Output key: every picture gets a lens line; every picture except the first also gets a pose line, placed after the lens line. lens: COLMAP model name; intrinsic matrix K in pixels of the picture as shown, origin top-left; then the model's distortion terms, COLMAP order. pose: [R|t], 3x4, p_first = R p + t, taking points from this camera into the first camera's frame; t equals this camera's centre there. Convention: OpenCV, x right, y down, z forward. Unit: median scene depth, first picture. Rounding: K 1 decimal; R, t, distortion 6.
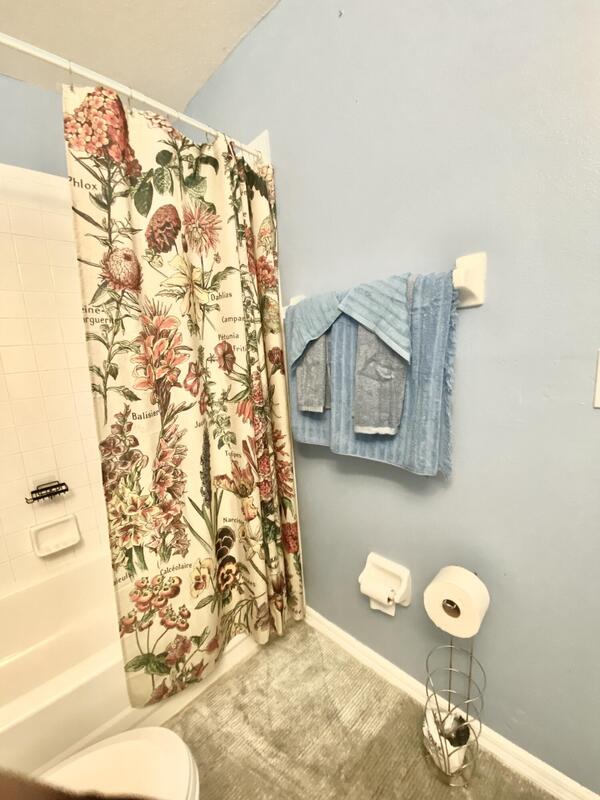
lens RADIAL K [[333.4, 0, 300.0], [0, 333.4, 400.0], [0, 0, 1]] dist [0.020219, -0.017717]
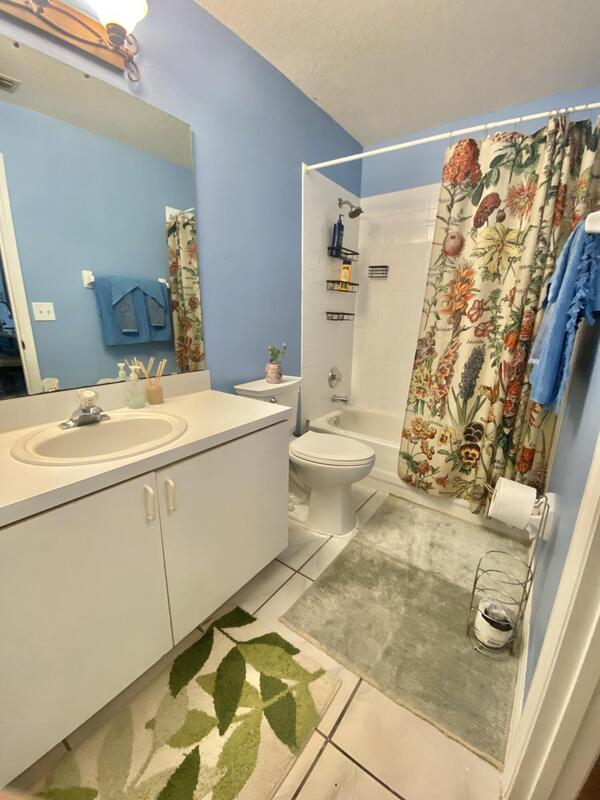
lens RADIAL K [[333.4, 0, 300.0], [0, 333.4, 400.0], [0, 0, 1]] dist [0.020219, -0.017717]
pose [[0.142415, 0.305188, -0.941583, 1.156286], [-0.183125, 0.942981, 0.277943, 0.041823], [0.972719, 0.132844, 0.190182, -0.018181]]
